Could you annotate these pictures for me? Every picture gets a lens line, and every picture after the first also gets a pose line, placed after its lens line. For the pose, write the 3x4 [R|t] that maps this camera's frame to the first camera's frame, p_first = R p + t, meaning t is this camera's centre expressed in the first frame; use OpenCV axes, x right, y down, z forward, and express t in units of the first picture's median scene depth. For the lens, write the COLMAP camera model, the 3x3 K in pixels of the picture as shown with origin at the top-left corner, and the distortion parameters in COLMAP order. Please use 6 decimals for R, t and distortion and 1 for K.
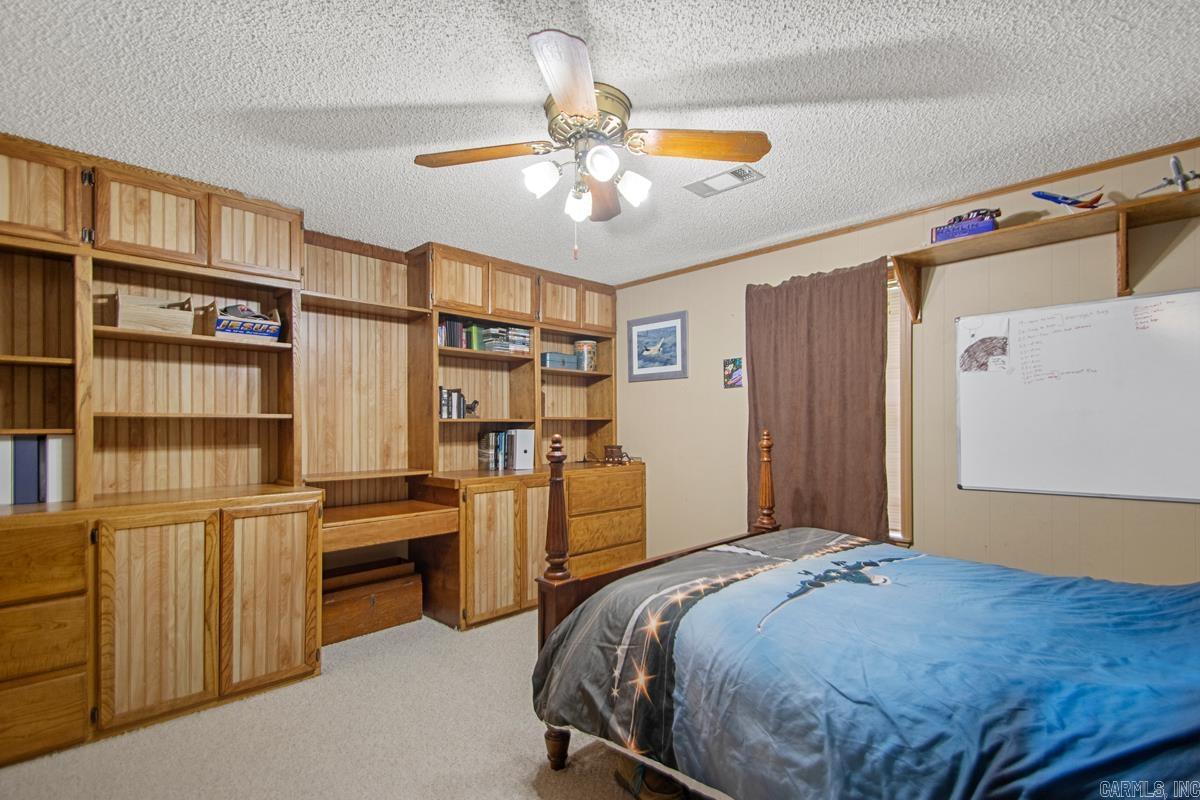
lens RADIAL K [[563.8, 0, 600.0], [0, 563.8, 421.2], [0, 0, 1]] dist [0.030933, 0.000026]
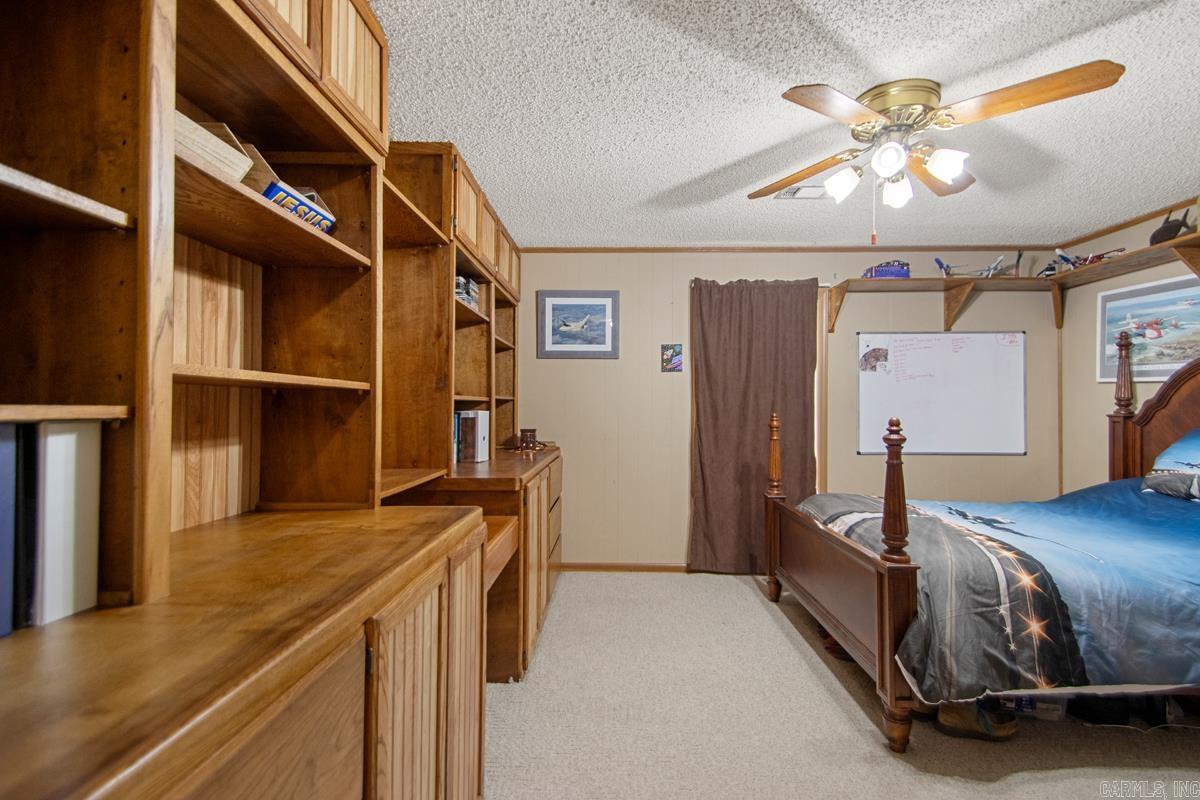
lens RADIAL K [[559.0, 0, 600.0], [0, 559.0, 400.0], [0, 0, 1]] dist [-0.002664, -0.001375]
pose [[0.722559, 0.016998, 0.691100, -0.779333], [-0.014743, 0.999849, -0.009178, 0.006793], [-0.691152, -0.003557, 0.722700, 0.449162]]
